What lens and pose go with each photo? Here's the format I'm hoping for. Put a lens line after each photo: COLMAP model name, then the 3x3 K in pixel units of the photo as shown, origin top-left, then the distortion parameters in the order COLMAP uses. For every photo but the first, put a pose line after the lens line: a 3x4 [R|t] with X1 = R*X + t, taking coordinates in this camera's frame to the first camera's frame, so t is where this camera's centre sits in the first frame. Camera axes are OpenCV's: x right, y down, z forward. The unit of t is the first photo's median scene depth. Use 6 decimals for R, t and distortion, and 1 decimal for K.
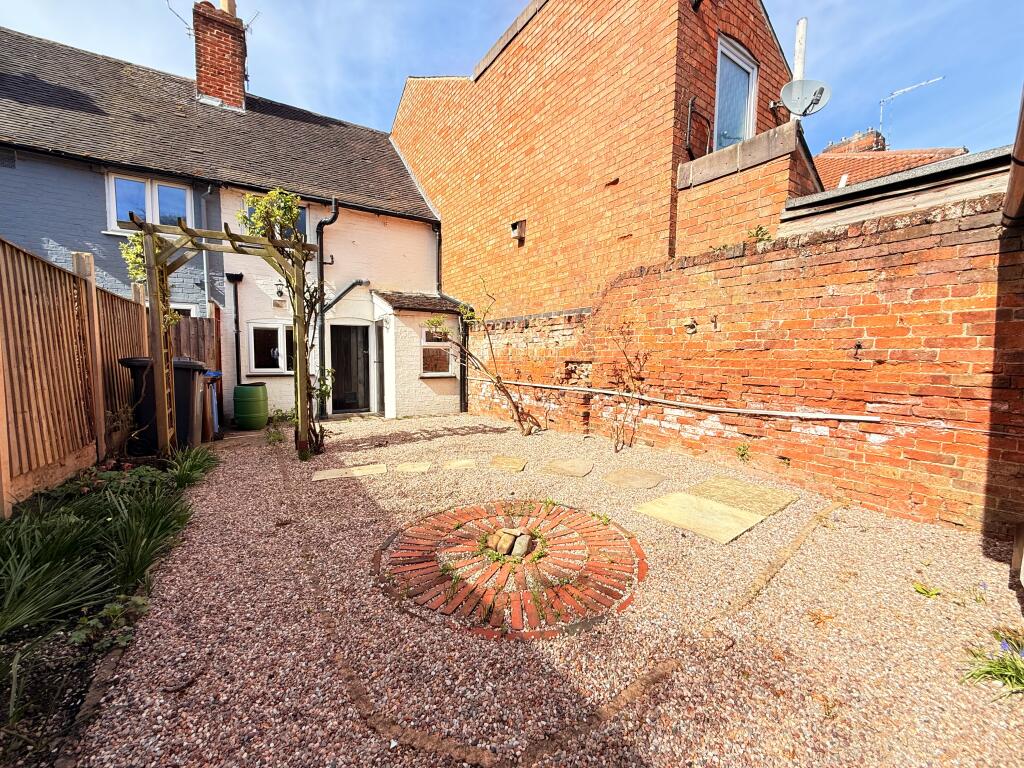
lens RADIAL K [[406.9, 0, 510.5], [0, 406.9, 388.1], [0, 0, 1]] dist [0.000040, 0.000015]
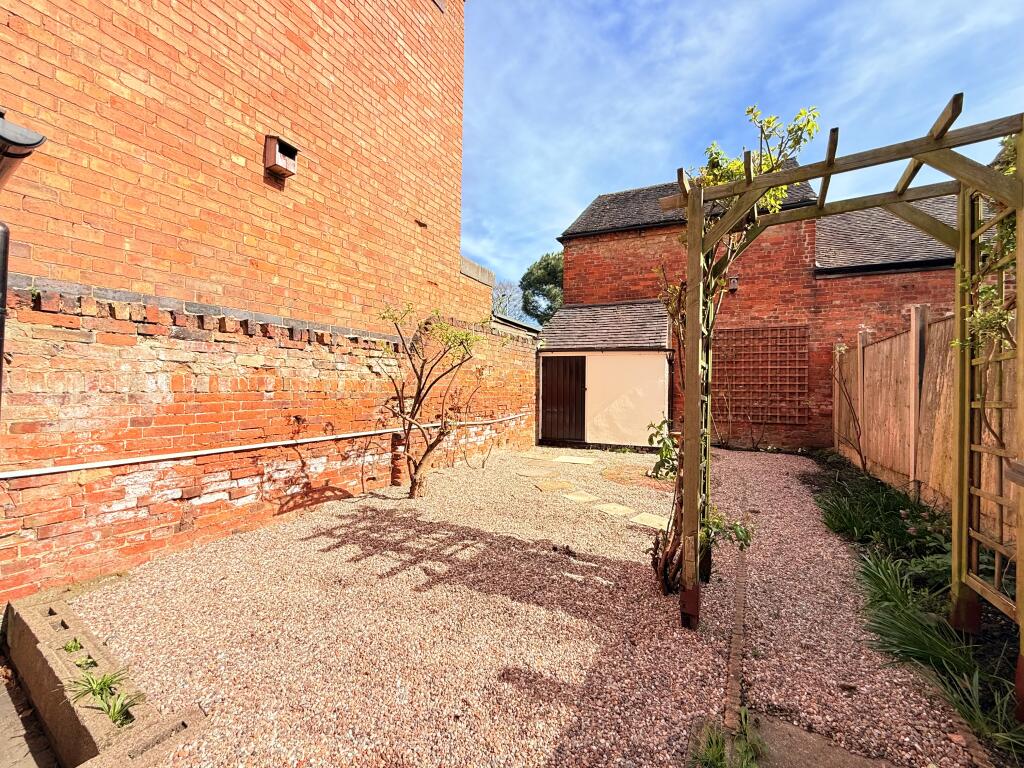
lens RADIAL K [[406.9, 0, 511.2], [0, 406.9, 385.3], [0, 0, 1]] dist [0.000040, 0.000015]
pose [[-0.458704, -0.013716, 0.888483, -0.648690], [0.049788, 0.997913, 0.041110, -0.103788], [-0.887193, 0.063093, -0.457064, 1.075930]]
